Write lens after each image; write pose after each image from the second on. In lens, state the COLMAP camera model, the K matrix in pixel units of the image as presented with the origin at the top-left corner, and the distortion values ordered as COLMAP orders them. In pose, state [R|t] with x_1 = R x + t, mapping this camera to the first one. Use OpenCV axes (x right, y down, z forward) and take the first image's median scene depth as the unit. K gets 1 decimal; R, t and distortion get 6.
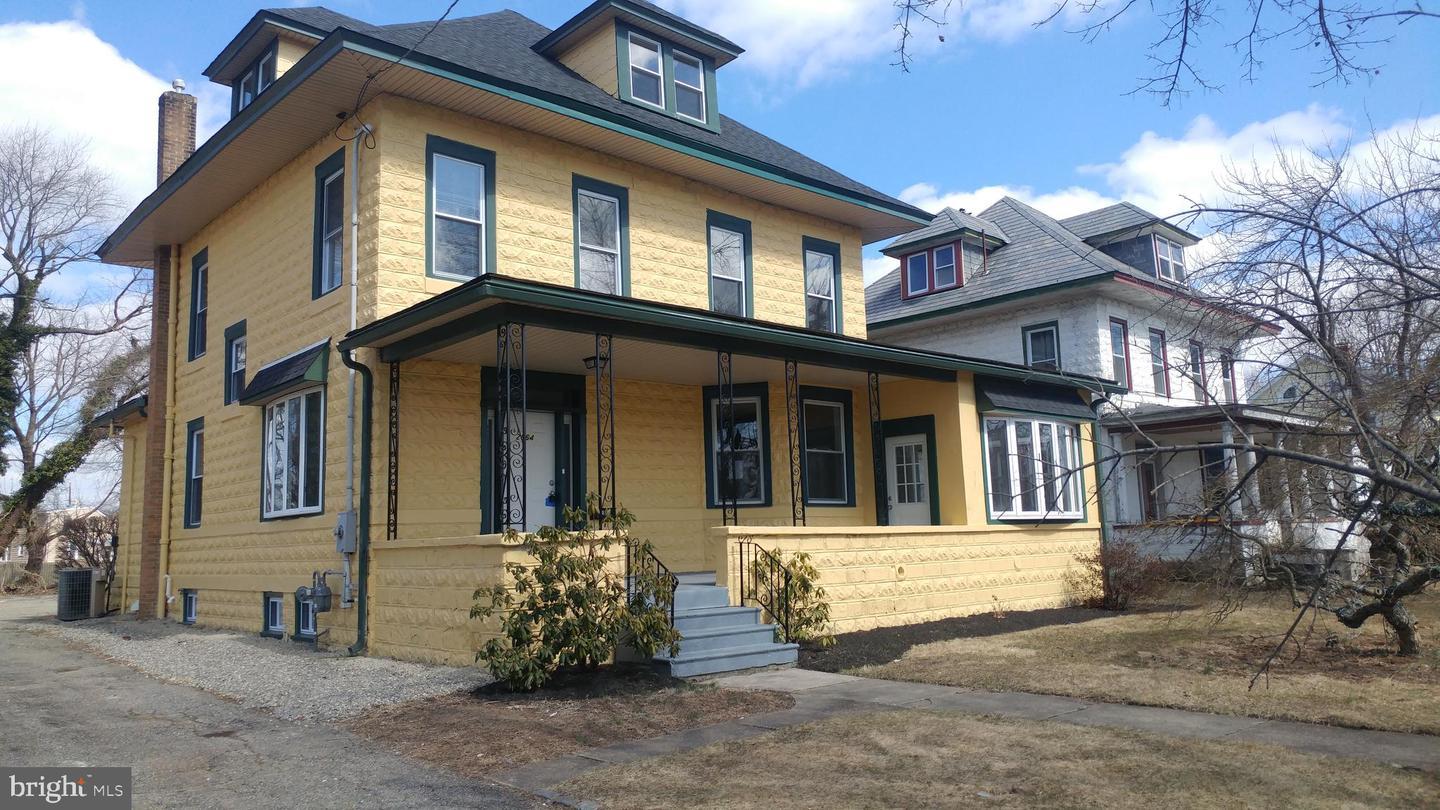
lens RADIAL K [[1021.9, 0, 727.9], [0, 1021.9, 393.0], [0, 0, 1]] dist [0.017456, -0.000761]
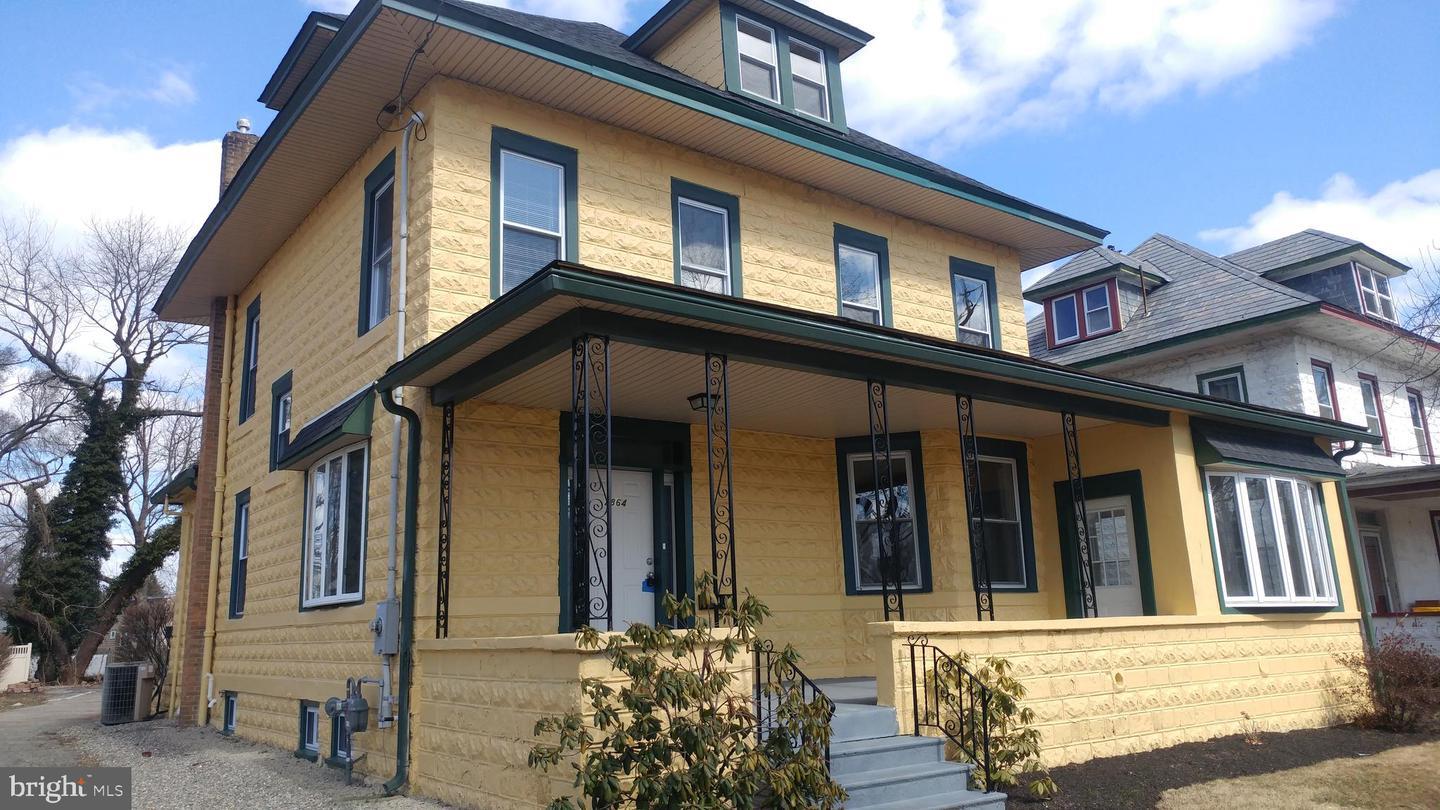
lens RADIAL K [[1021.9, 0, 715.6], [0, 1021.9, 403.4], [0, 0, 1]] dist [0.017456, -0.000761]
pose [[0.993921, -0.022902, -0.107684, -0.032532], [0.015474, 0.997475, -0.069313, 0.020545], [0.108999, 0.067226, 0.991766, 0.203770]]
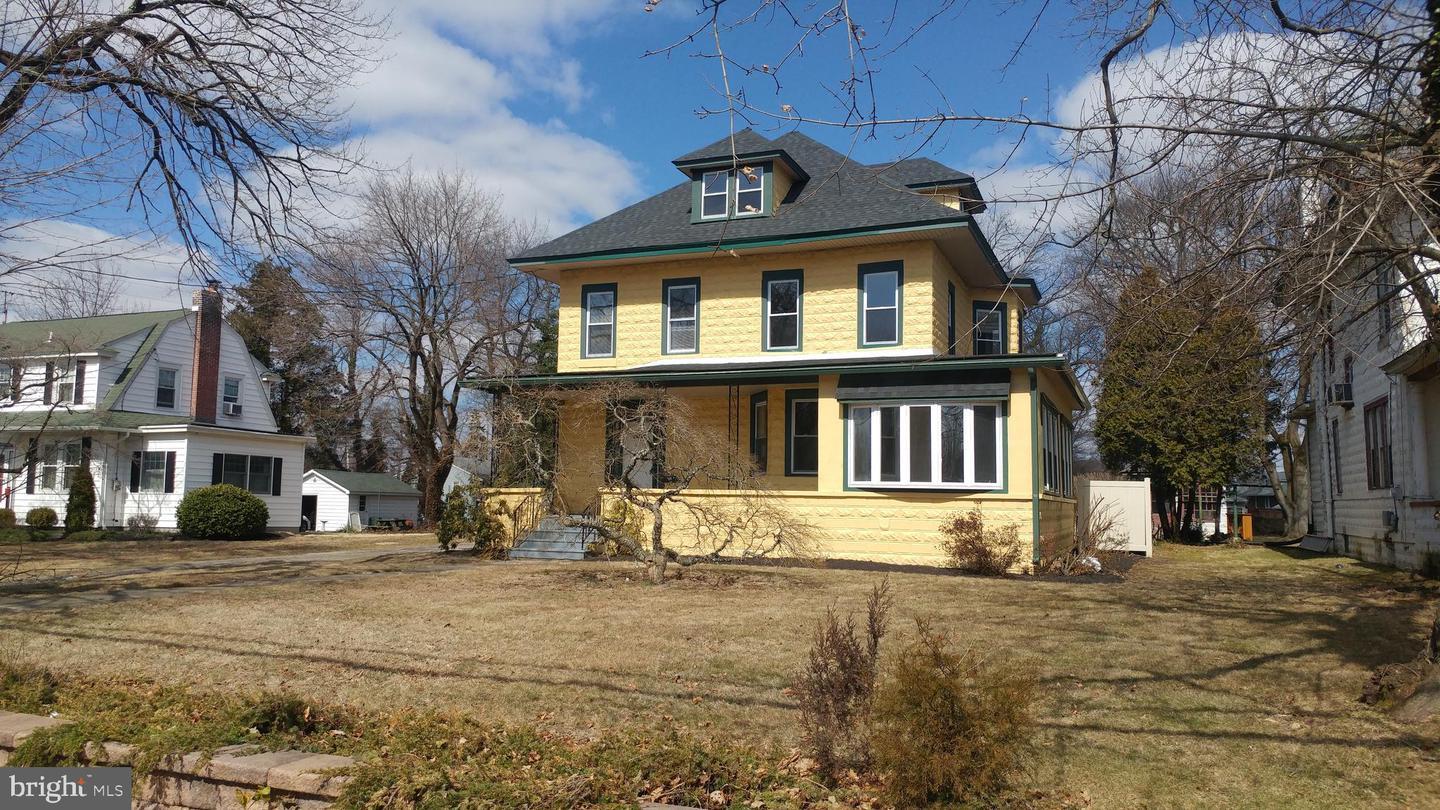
lens RADIAL K [[1021.9, 0, 720.9], [0, 1021.9, 402.7], [0, 0, 1]] dist [0.017456, -0.000761]
pose [[0.415908, -0.047795, -0.908150, 1.388178], [0.103714, 0.994595, -0.004846, 0.008399], [0.903473, -0.092172, 0.418617, 0.343163]]
